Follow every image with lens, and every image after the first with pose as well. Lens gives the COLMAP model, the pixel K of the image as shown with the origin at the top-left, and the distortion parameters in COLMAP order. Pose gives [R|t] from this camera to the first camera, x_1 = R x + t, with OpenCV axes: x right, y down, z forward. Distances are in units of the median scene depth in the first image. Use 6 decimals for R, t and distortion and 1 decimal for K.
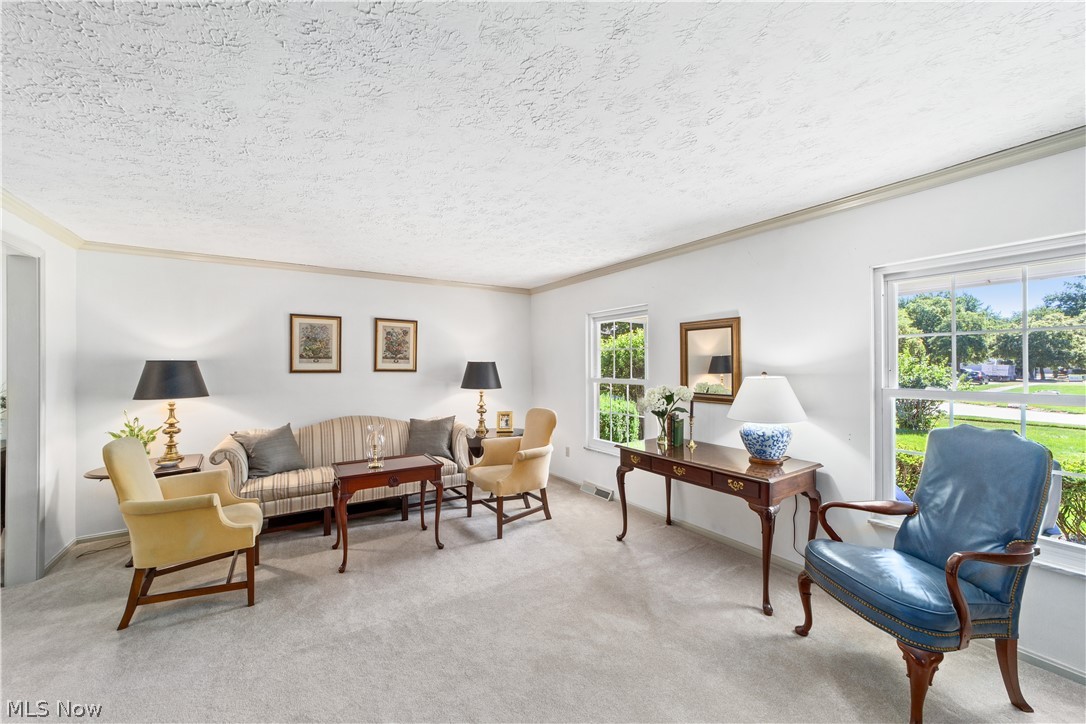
lens RADIAL K [[418.0, 0, 520.9], [0, 418.0, 363.5], [0, 0, 1]] dist [0.002174, 0.001211]
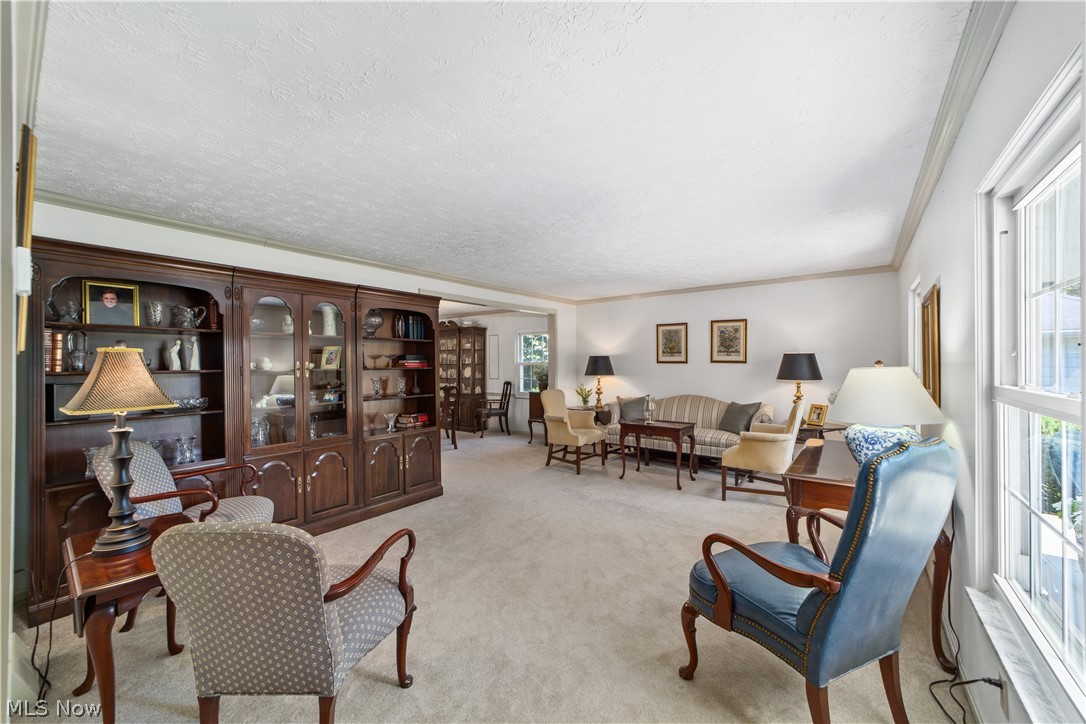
lens RADIAL K [[418.0, 0, 552.1], [0, 418.0, 364.2], [0, 0, 1]] dist [0.002174, 0.001211]
pose [[0.349573, 0.006552, -0.936886, 0.888913], [0.007717, 0.999921, 0.009872, 0.010346], [0.936877, -0.010681, 0.349495, 0.120461]]
